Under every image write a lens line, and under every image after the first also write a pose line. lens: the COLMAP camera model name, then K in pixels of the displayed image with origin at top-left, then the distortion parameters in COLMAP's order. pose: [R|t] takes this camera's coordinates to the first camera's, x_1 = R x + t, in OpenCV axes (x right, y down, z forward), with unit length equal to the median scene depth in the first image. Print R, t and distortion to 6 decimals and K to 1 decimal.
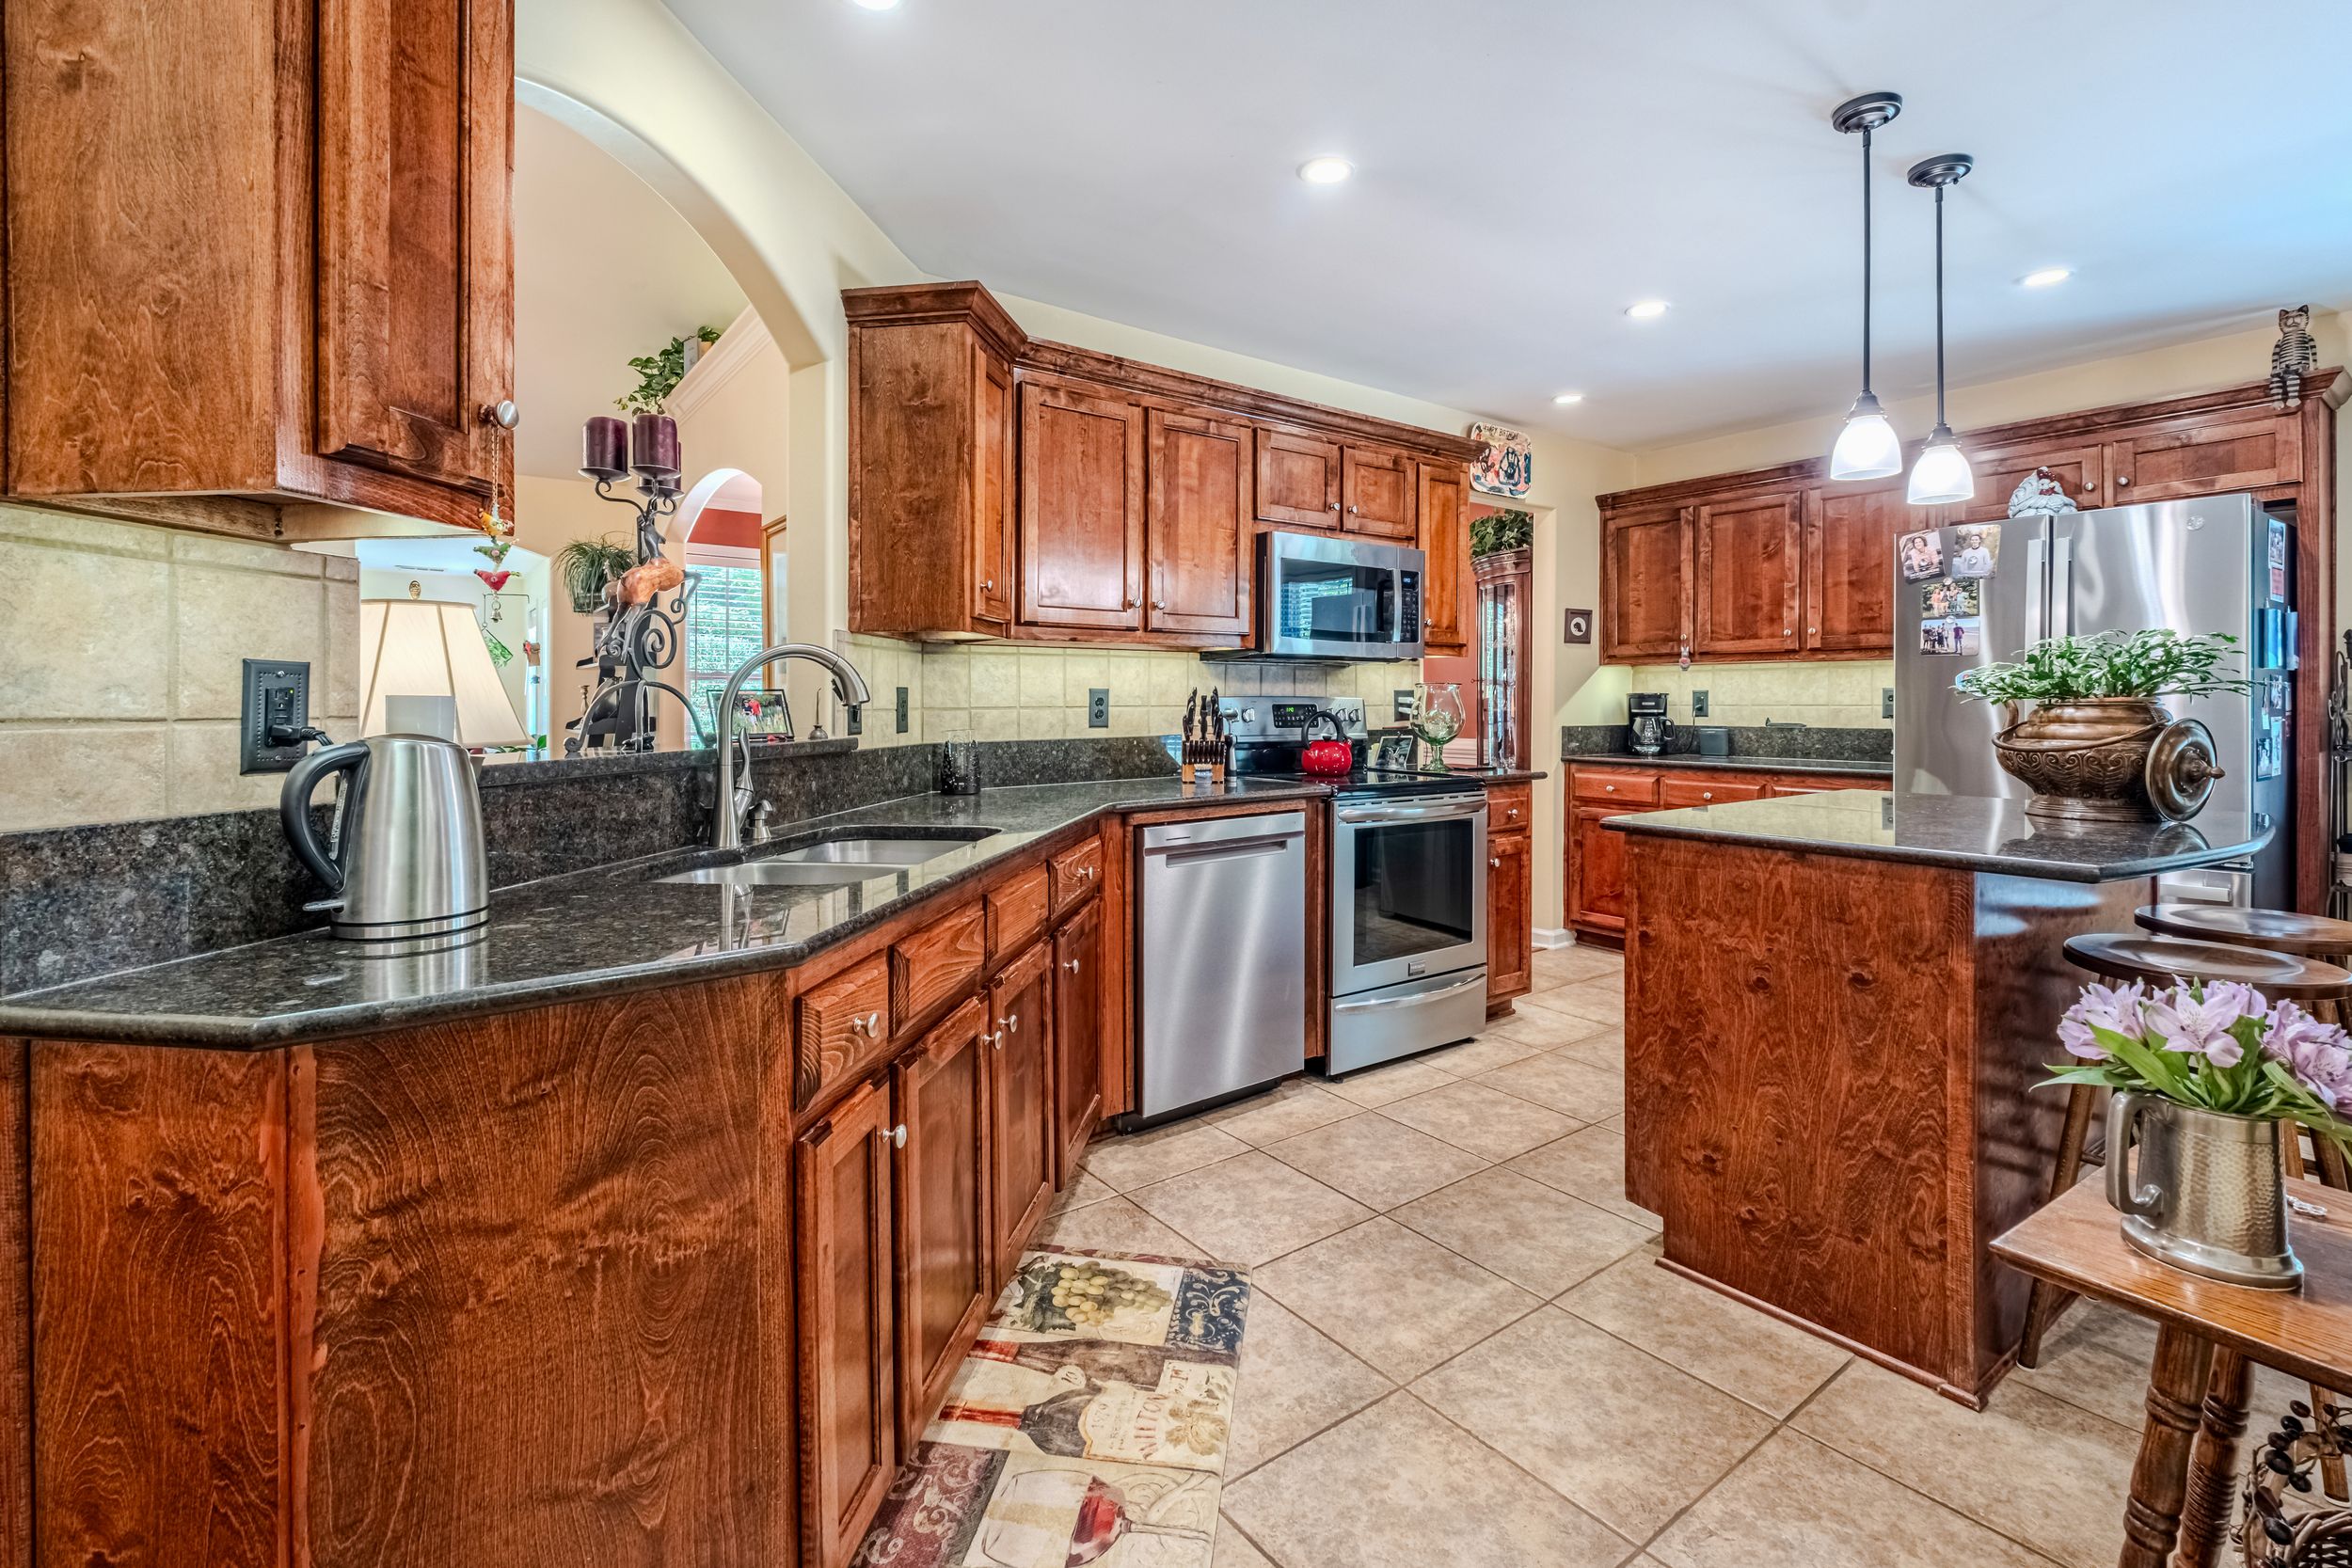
lens RADIAL K [[1030.1, 0, 1199.3], [0, 1030.1, 714.4], [0, 0, 1]] dist [-0.003496, -0.001868]
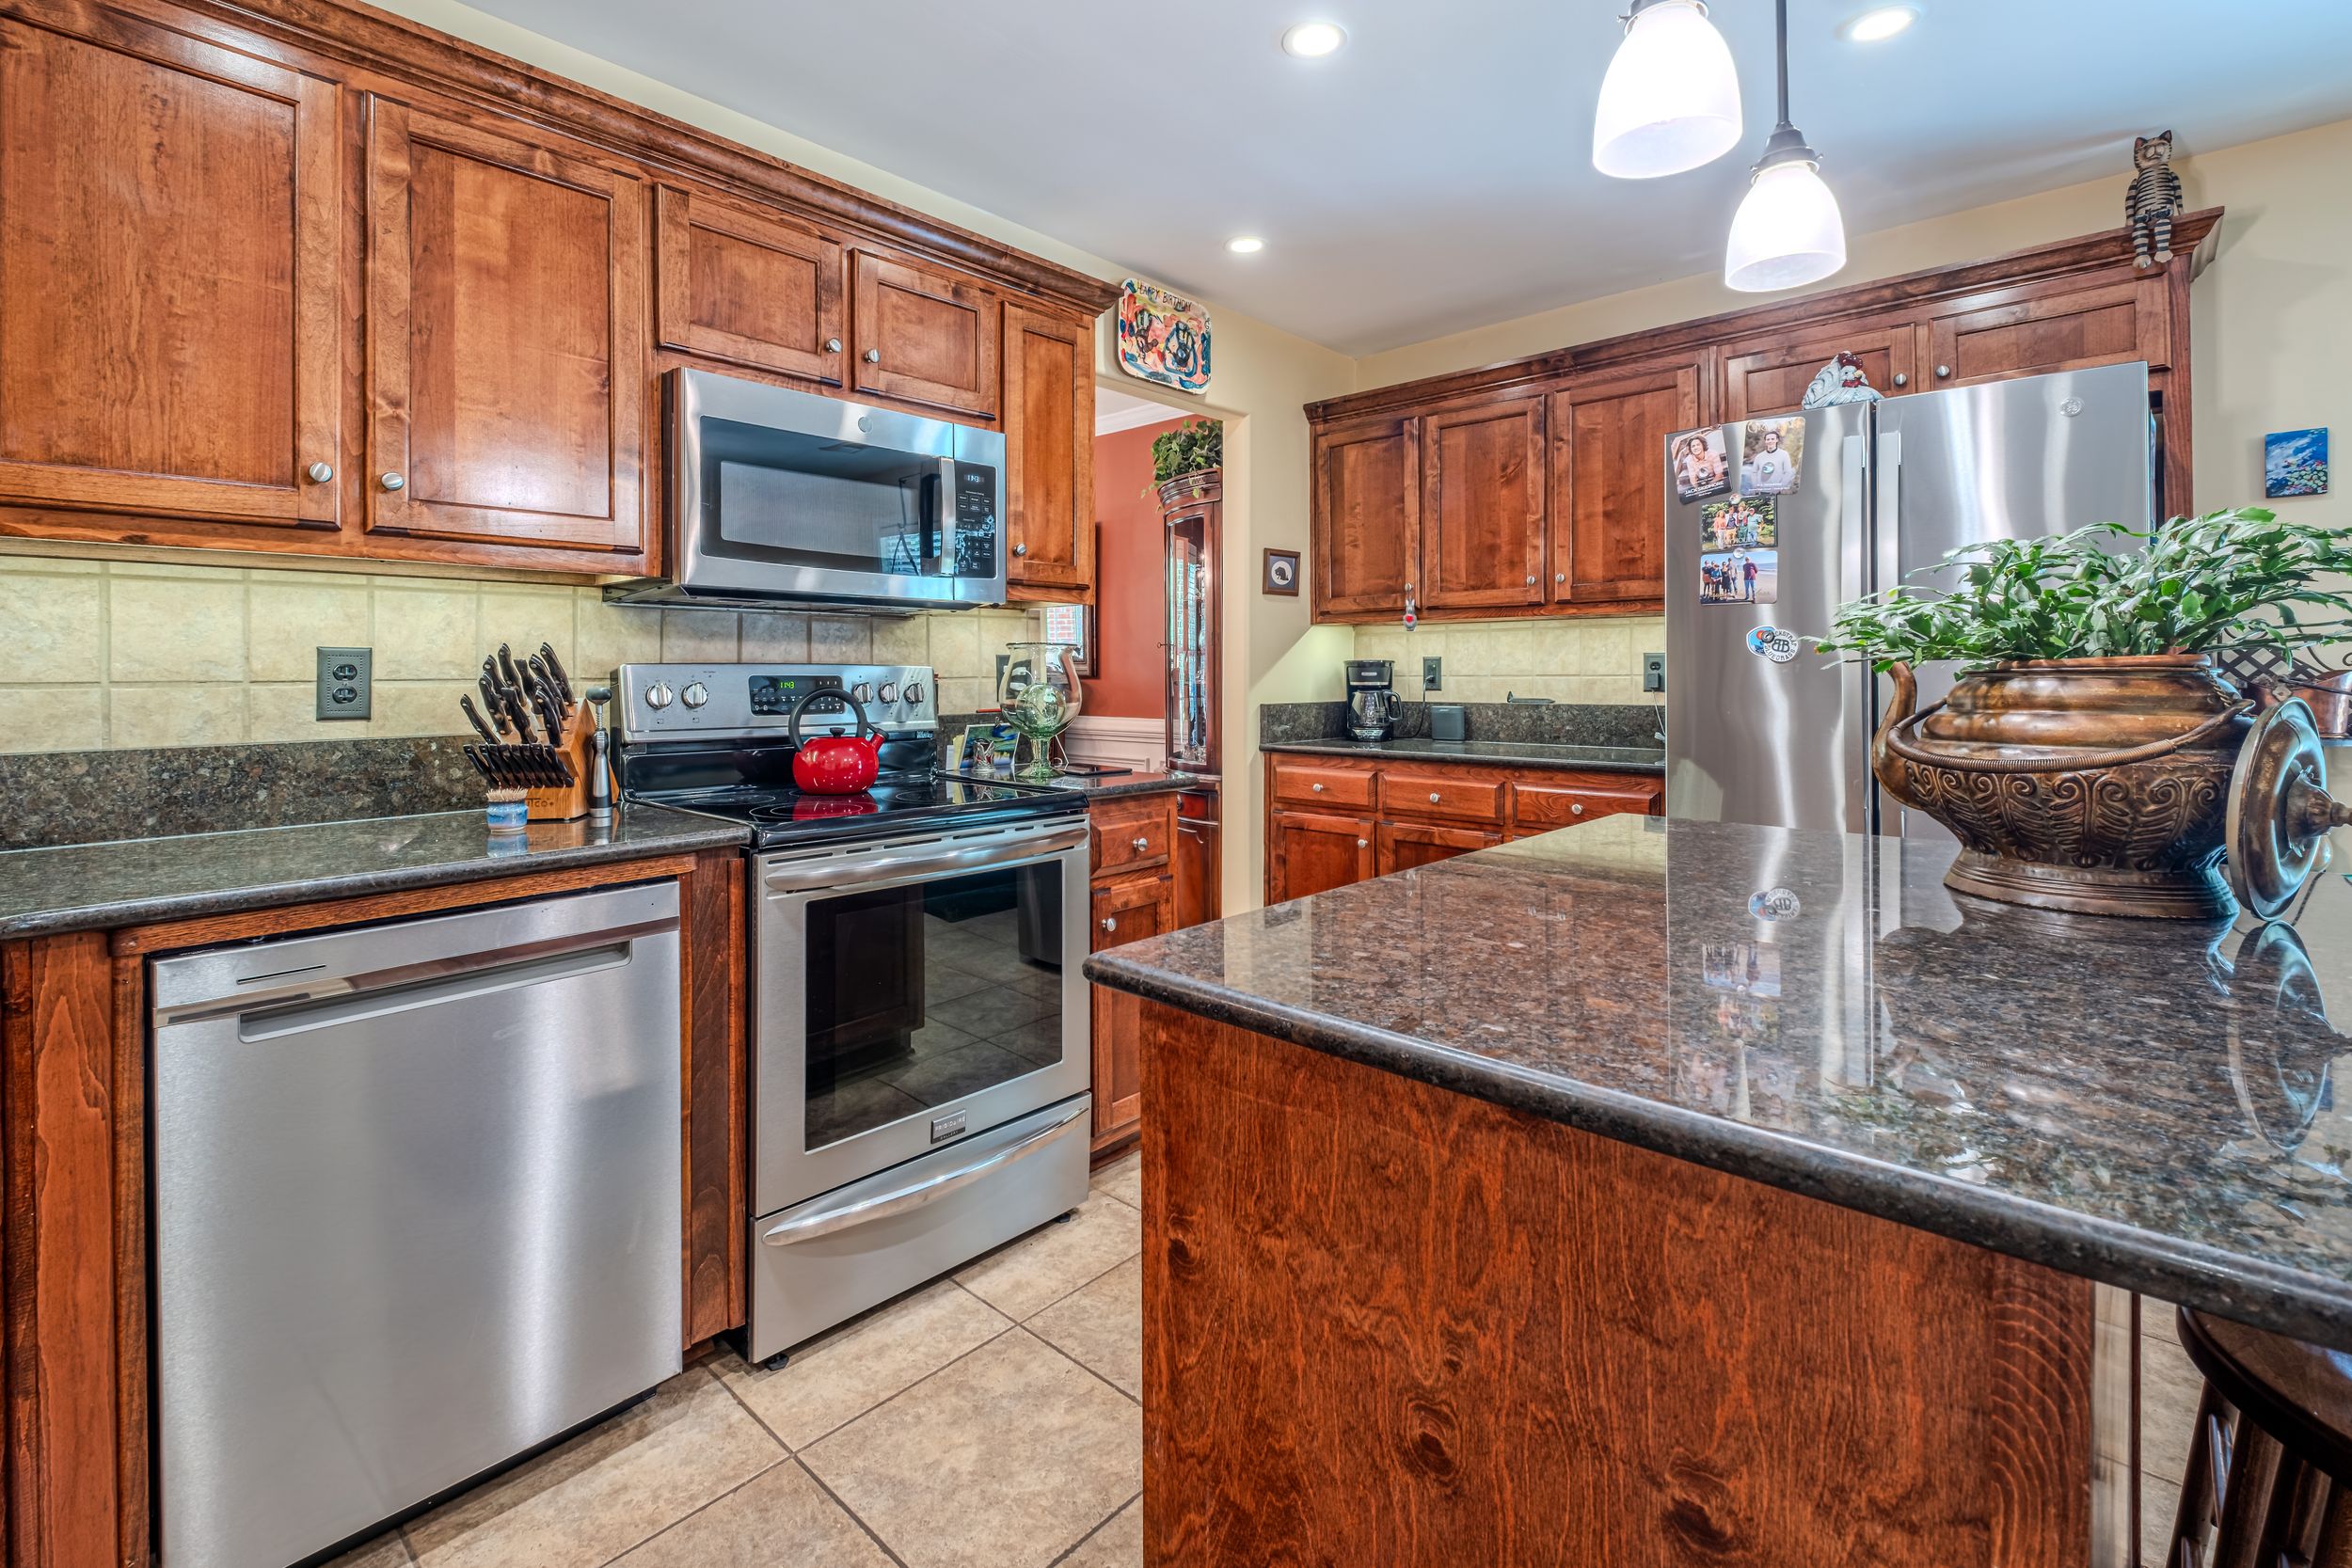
lens RADIAL K [[1030.1, 0, 1208.8], [0, 1030.1, 678.1], [0, 0, 1]] dist [-0.003496, -0.001868]
pose [[0.978853, -0.003010, 0.204543, 0.236049], [0.004721, 0.999958, -0.007880, -0.002914], [-0.204510, 0.008679, 0.978826, 0.393938]]
